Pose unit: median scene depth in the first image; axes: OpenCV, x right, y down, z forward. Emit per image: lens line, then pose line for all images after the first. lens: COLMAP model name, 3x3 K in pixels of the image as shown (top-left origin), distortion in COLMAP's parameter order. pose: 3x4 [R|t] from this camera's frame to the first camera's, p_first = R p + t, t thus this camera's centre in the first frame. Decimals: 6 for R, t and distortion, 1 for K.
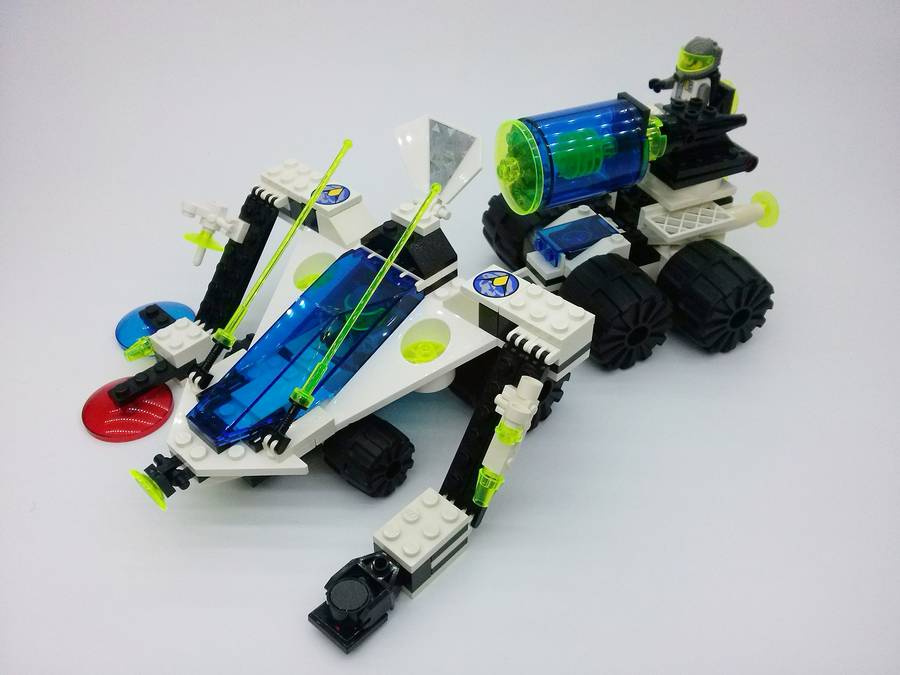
lens RADIAL K [[832.7, 0, 448.9], [0, 832.7, 358.3], [0, 0, 1]] dist [0.005020, -0.011122]
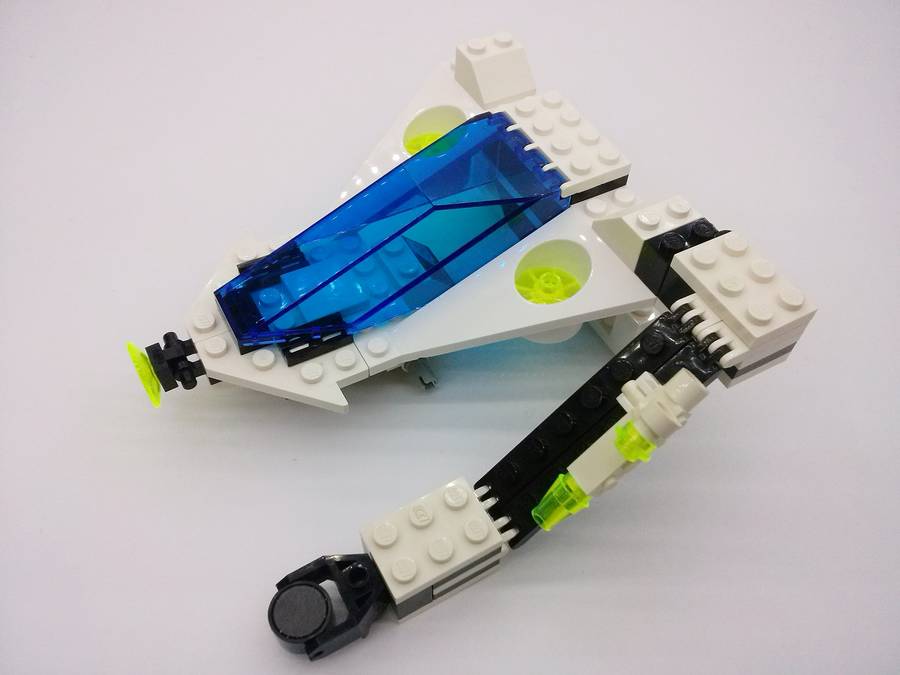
lens RADIAL K [[776.9, 0, 444.9], [0, 776.9, 363.2], [0, 0, 1]] dist [0.050820, -0.005177]
pose [[0.953909, 0.268956, -0.133121, -0.006826], [-0.237265, 0.947533, 0.214209, -0.065373], [0.183749, -0.172751, 0.967674, 0.330281]]
